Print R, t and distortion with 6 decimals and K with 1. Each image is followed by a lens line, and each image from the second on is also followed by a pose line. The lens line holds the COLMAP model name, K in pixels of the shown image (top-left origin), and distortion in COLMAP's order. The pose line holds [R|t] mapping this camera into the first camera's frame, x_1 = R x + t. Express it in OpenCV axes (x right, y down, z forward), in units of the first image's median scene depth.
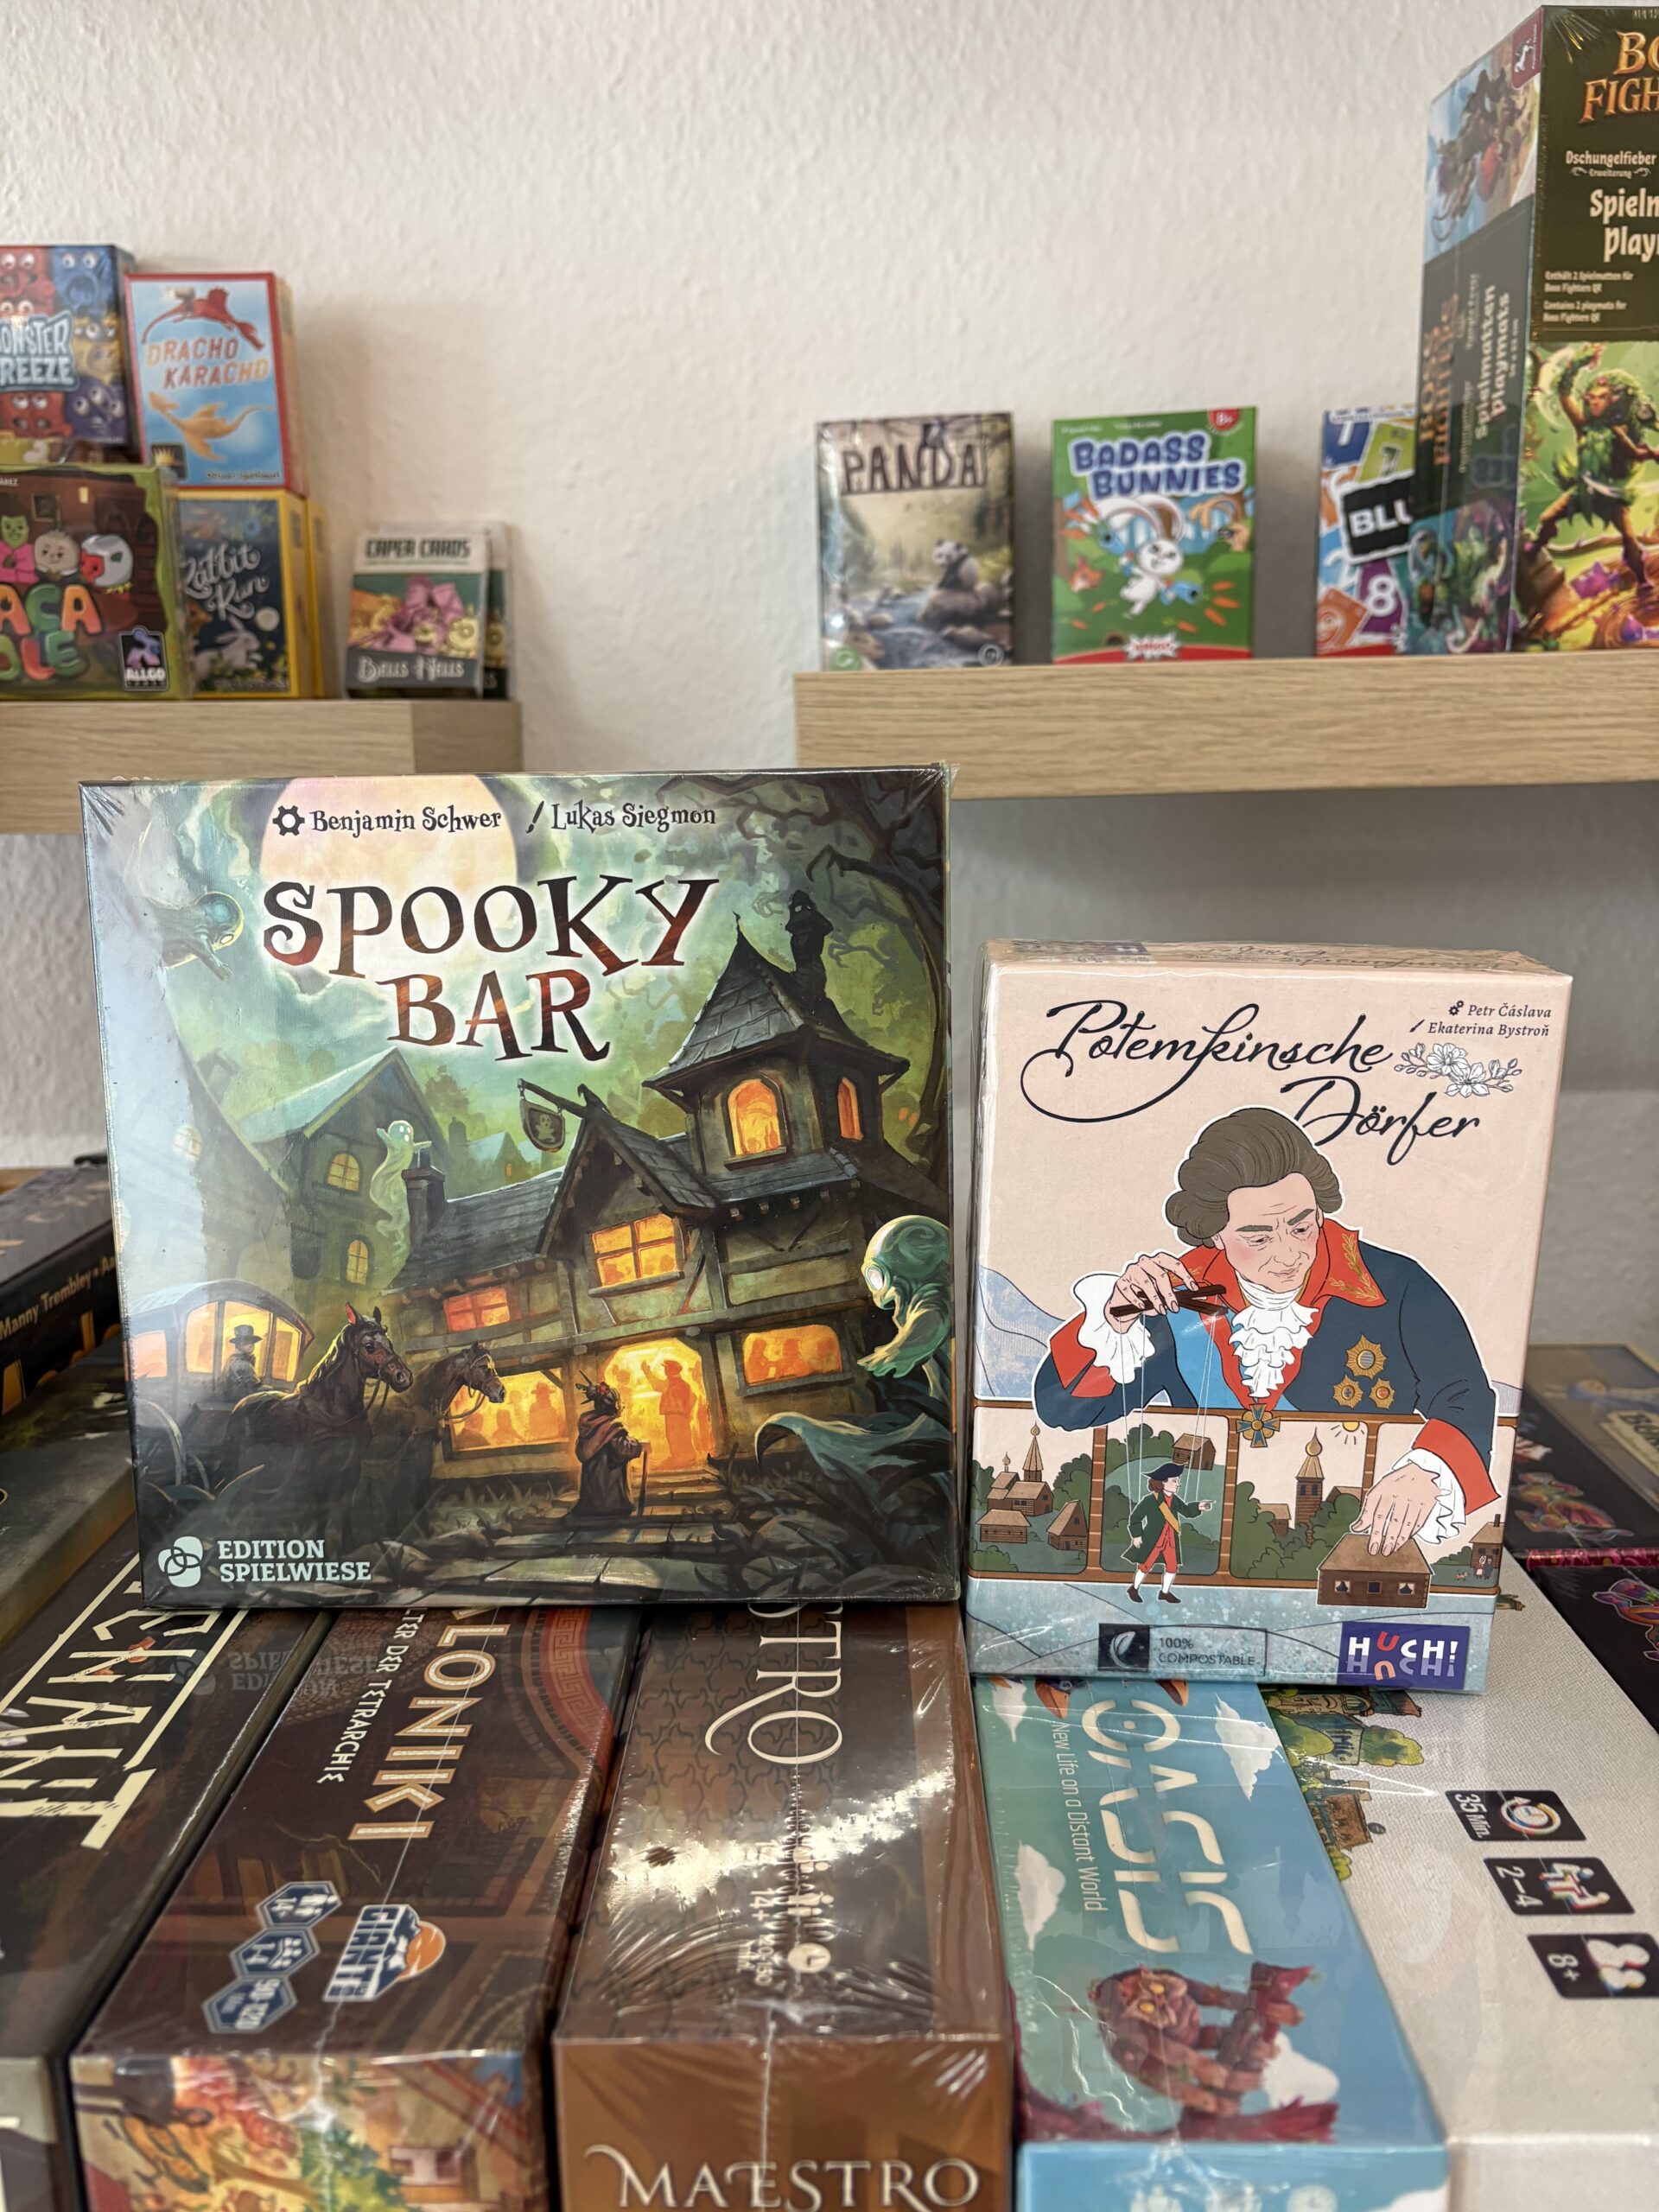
lens RADIAL K [[1672.0, 0, 829.4], [0, 1672.0, 1101.5], [0, 0, 1]] dist [-0.005331, -0.008585]
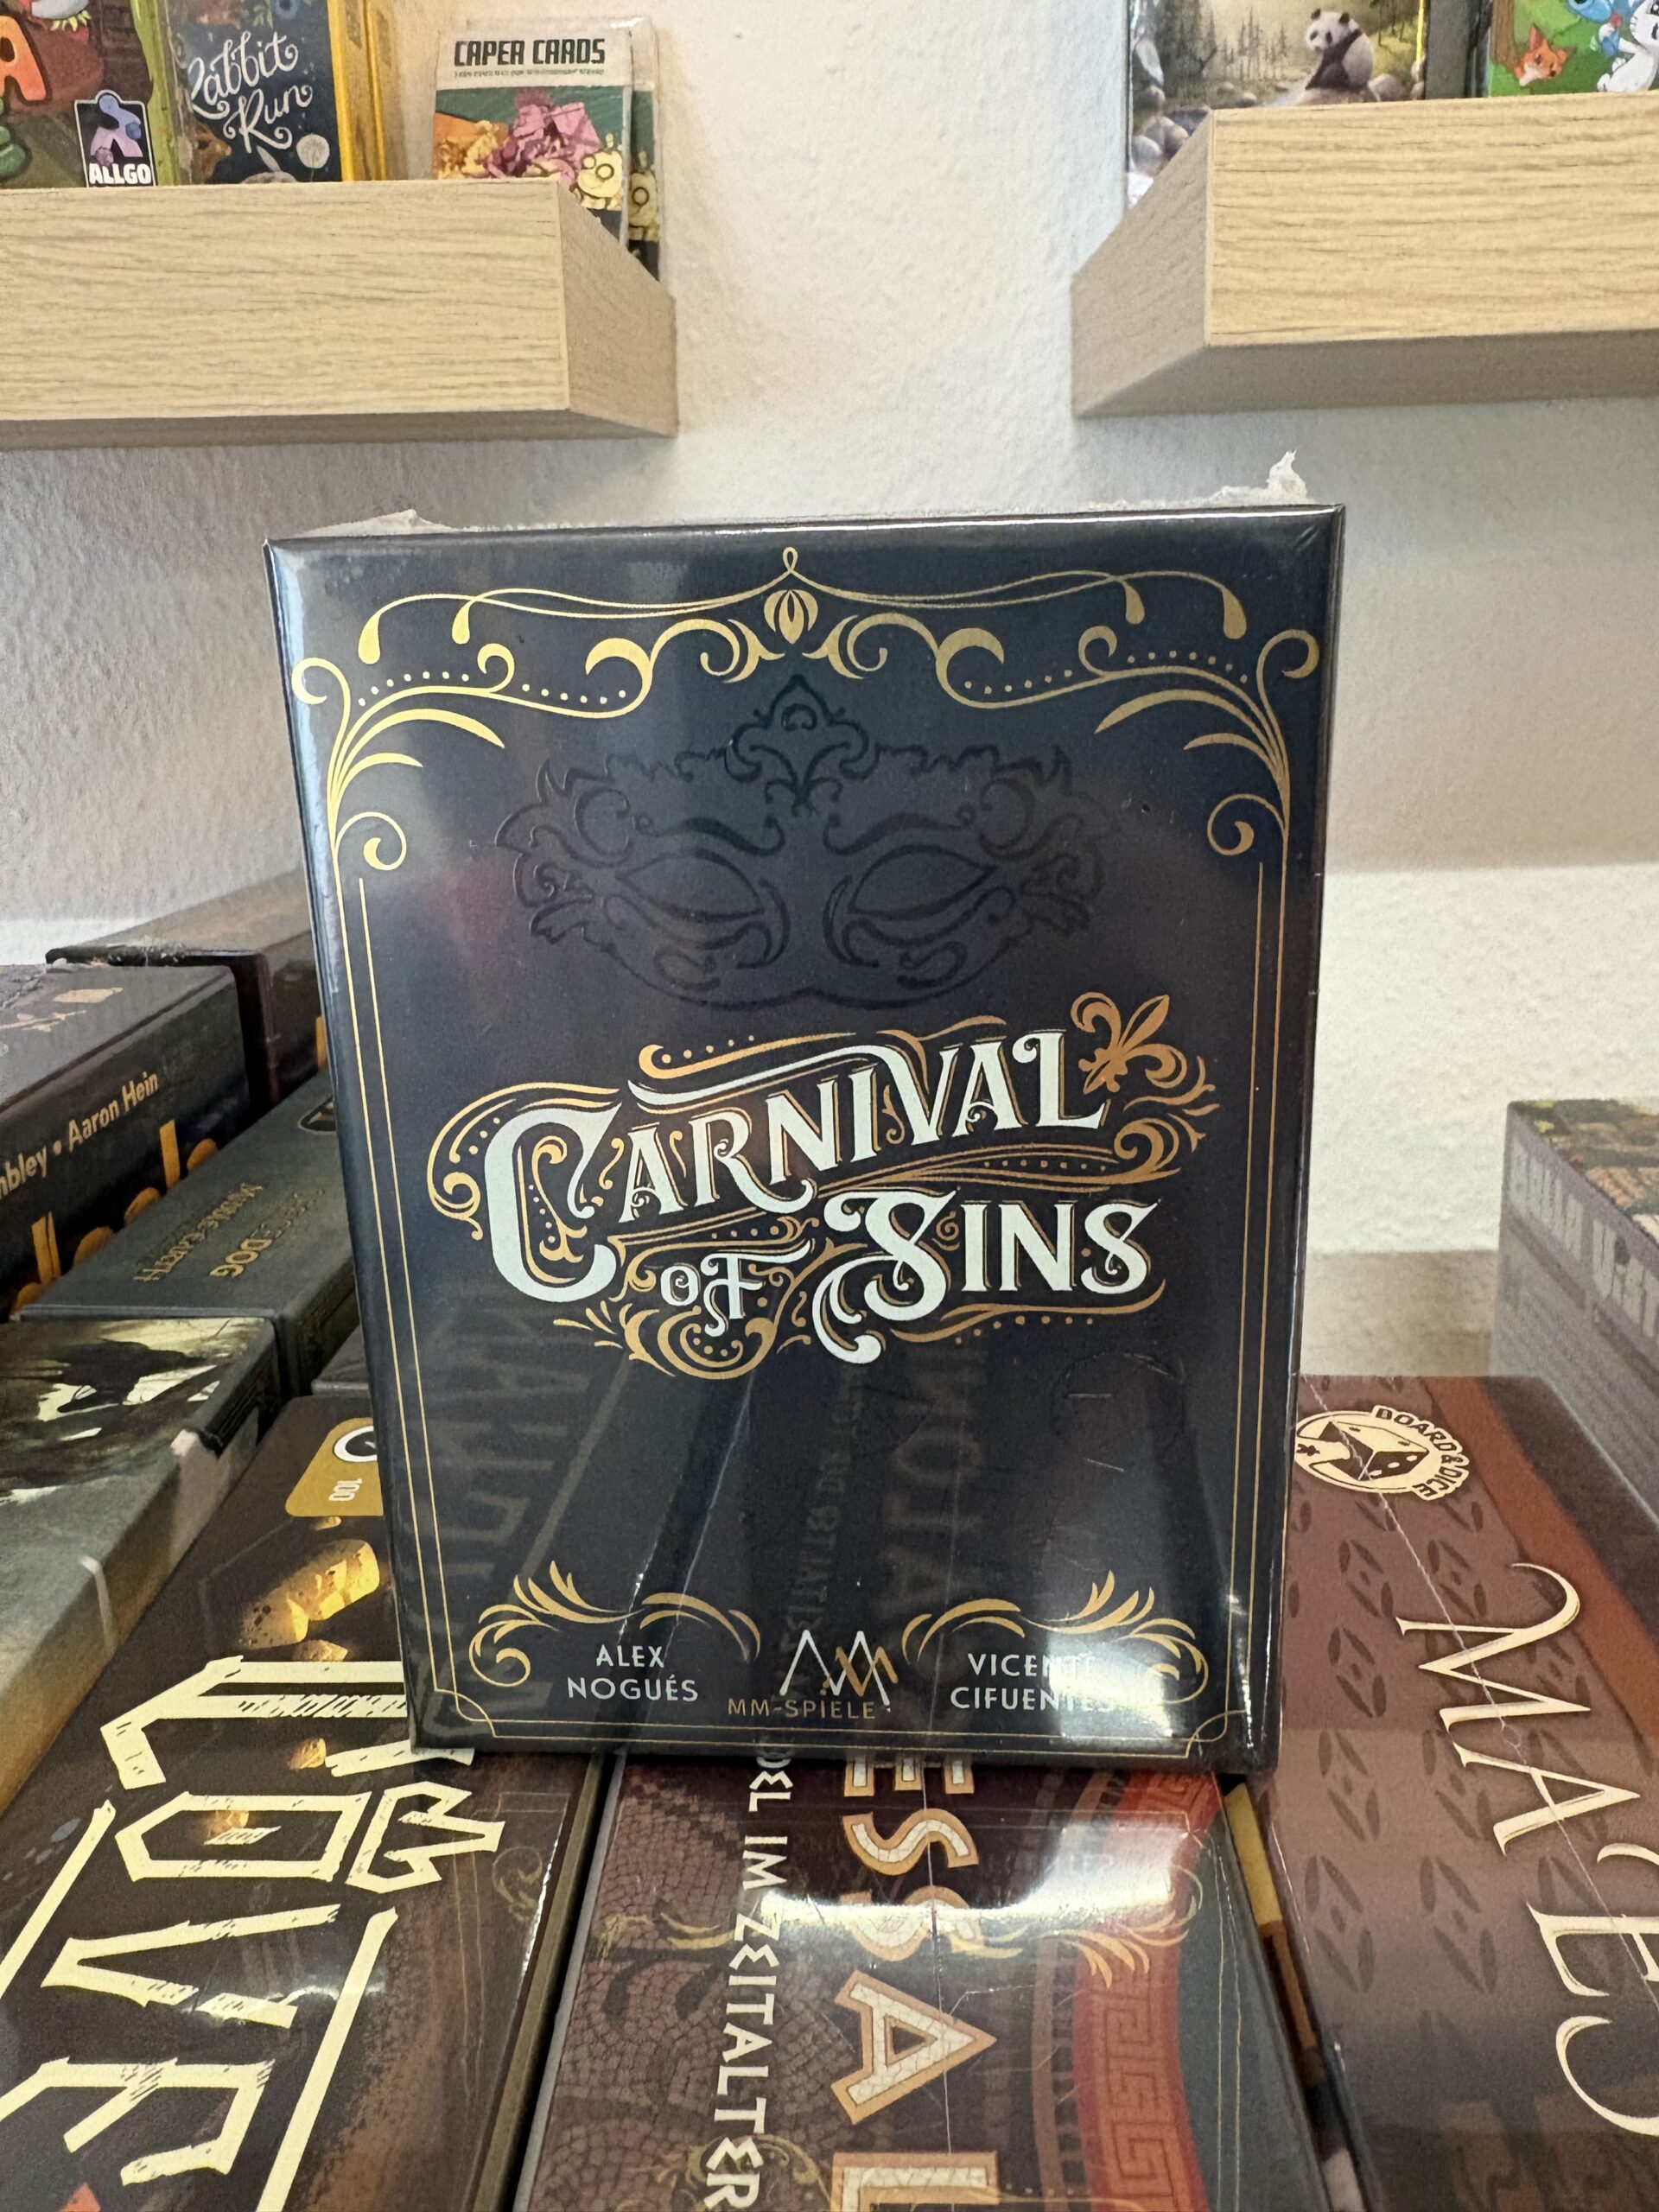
lens RADIAL K [[1672.0, 0, 836.8], [0, 1672.0, 1021.2], [0, 0, 1]] dist [-0.005331, -0.008585]
pose [[0.999442, -0.004407, -0.033107, -0.105140], [0.007064, 0.996724, 0.080575, 0.008768], [0.032643, -0.080764, 0.996199, 0.309349]]
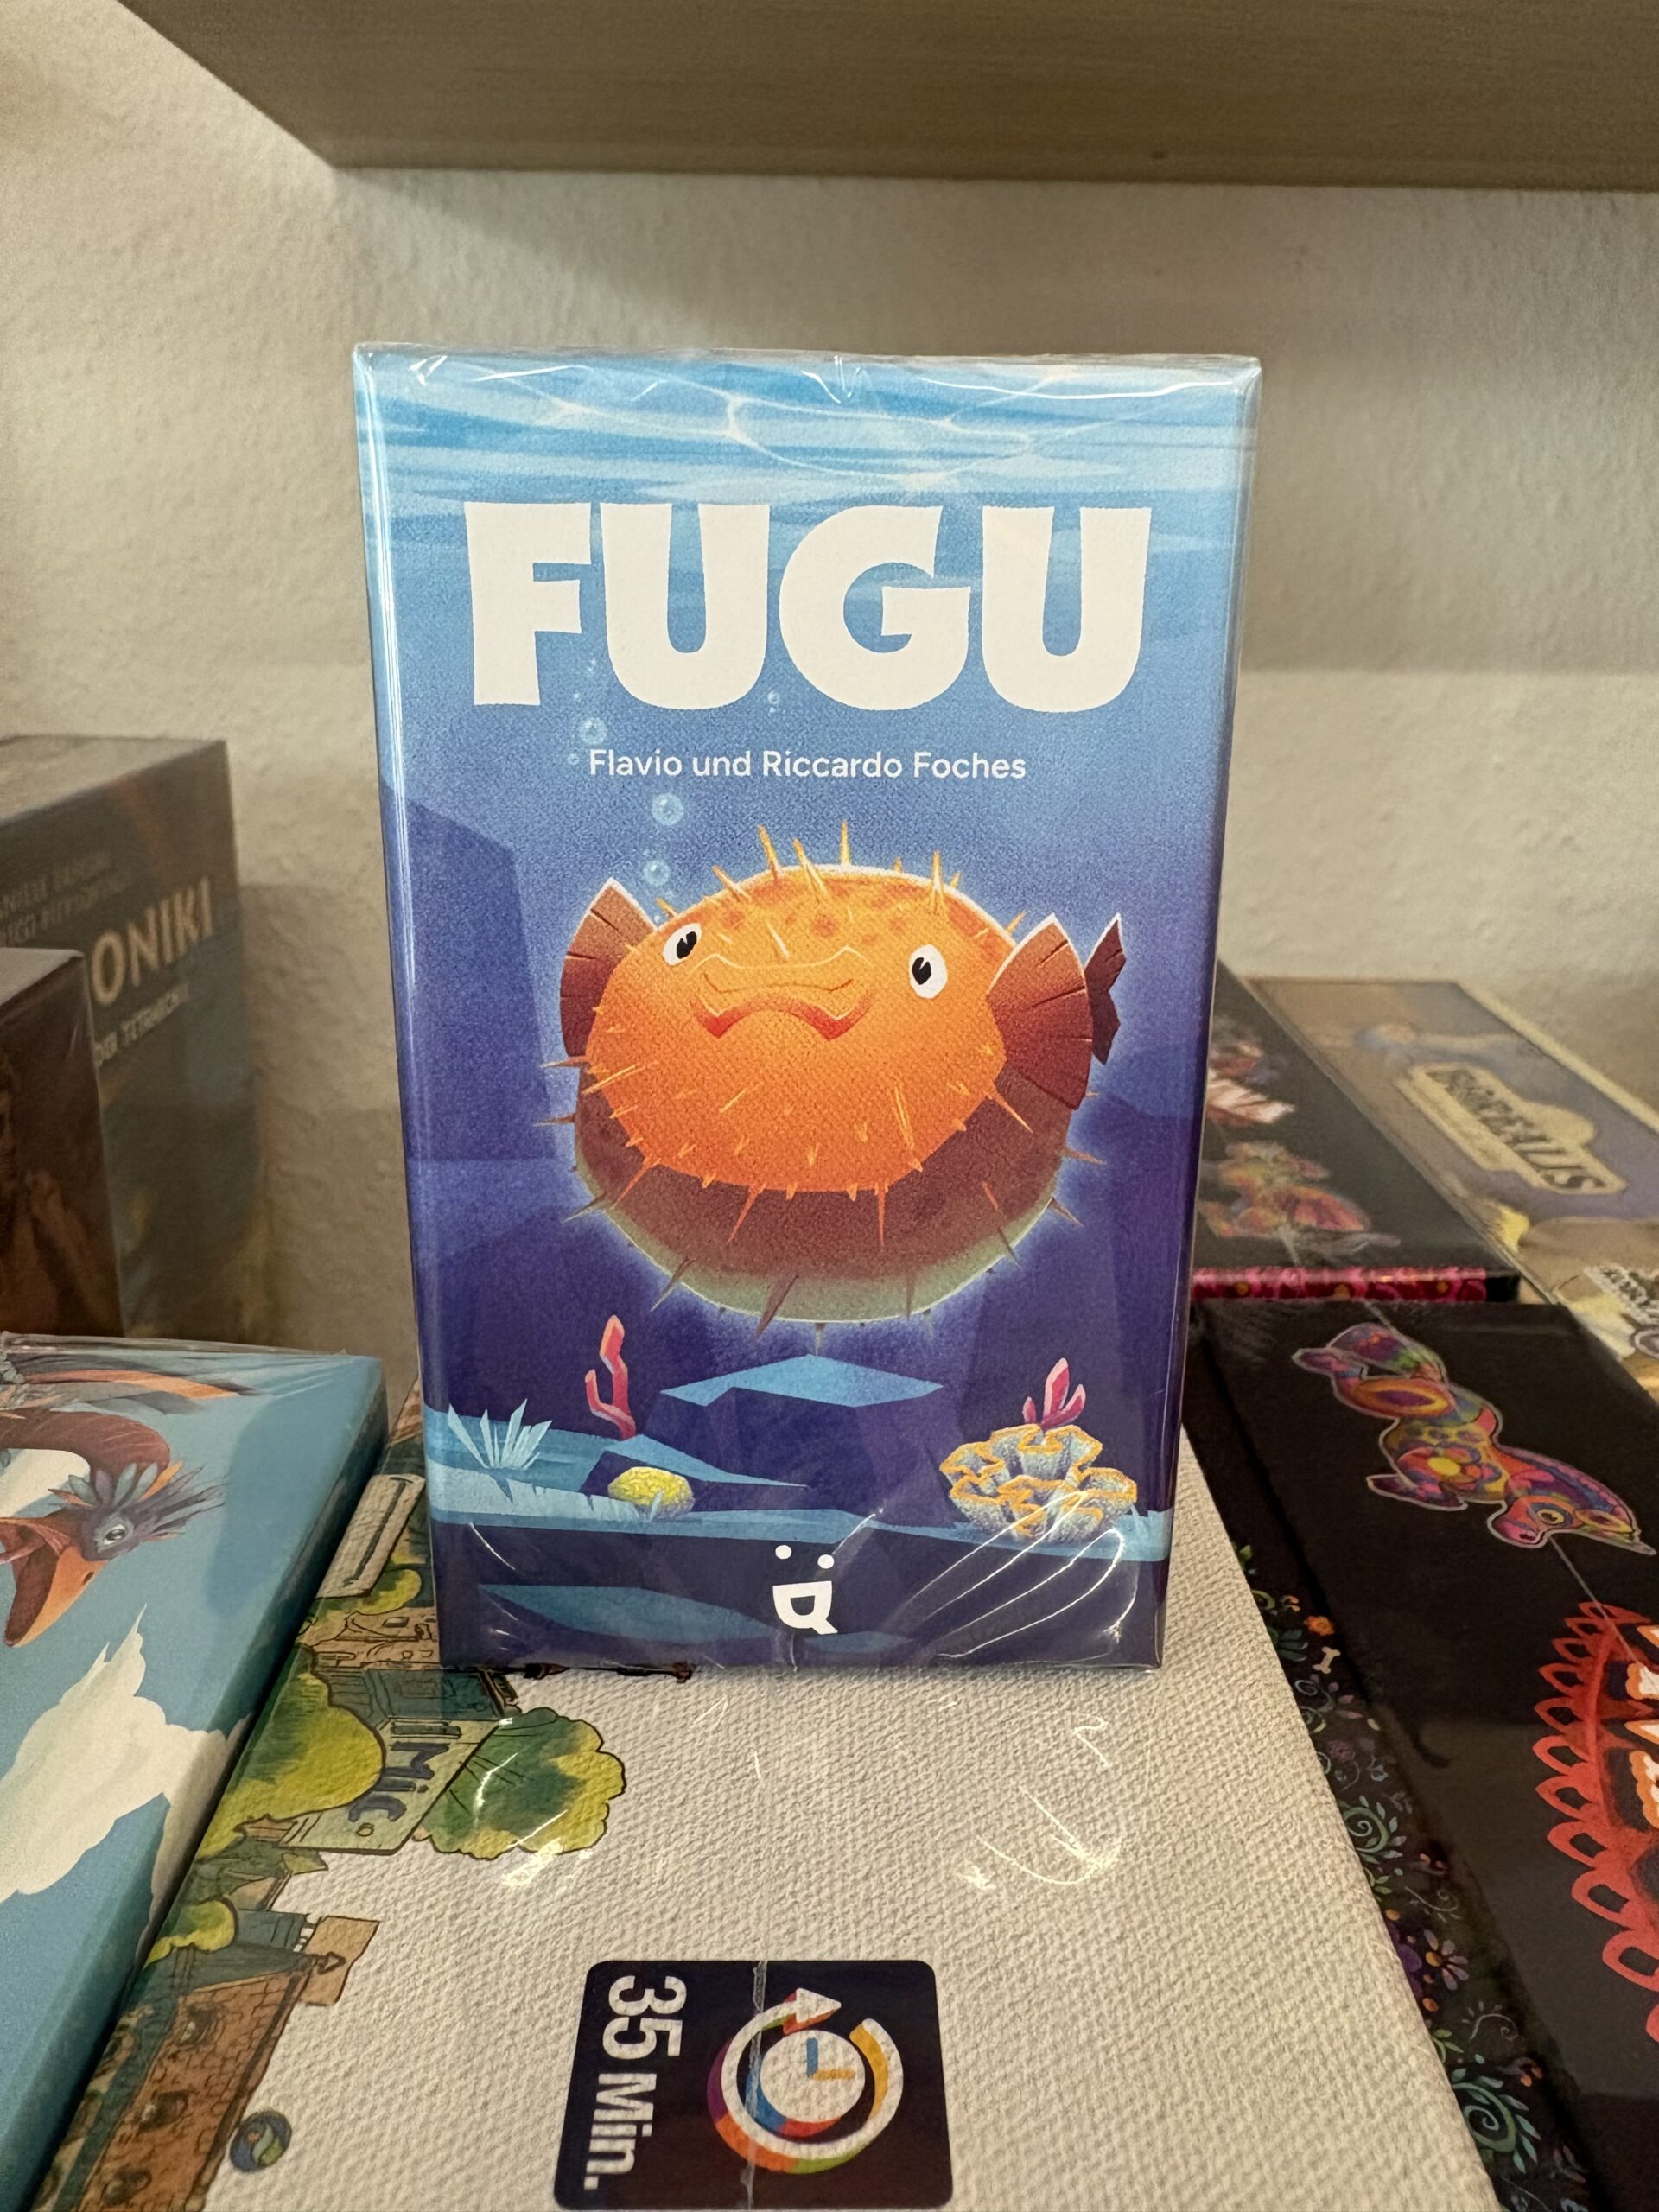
lens RADIAL K [[1672.0, 0, 865.6], [0, 1672.0, 1056.2], [0, 0, 1]] dist [-0.005331, -0.008585]
pose [[0.997813, 0.011824, 0.065031, 0.181921], [-0.019203, 0.993291, 0.114039, 0.093965], [-0.063246, -0.115039, 0.991346, 0.321696]]
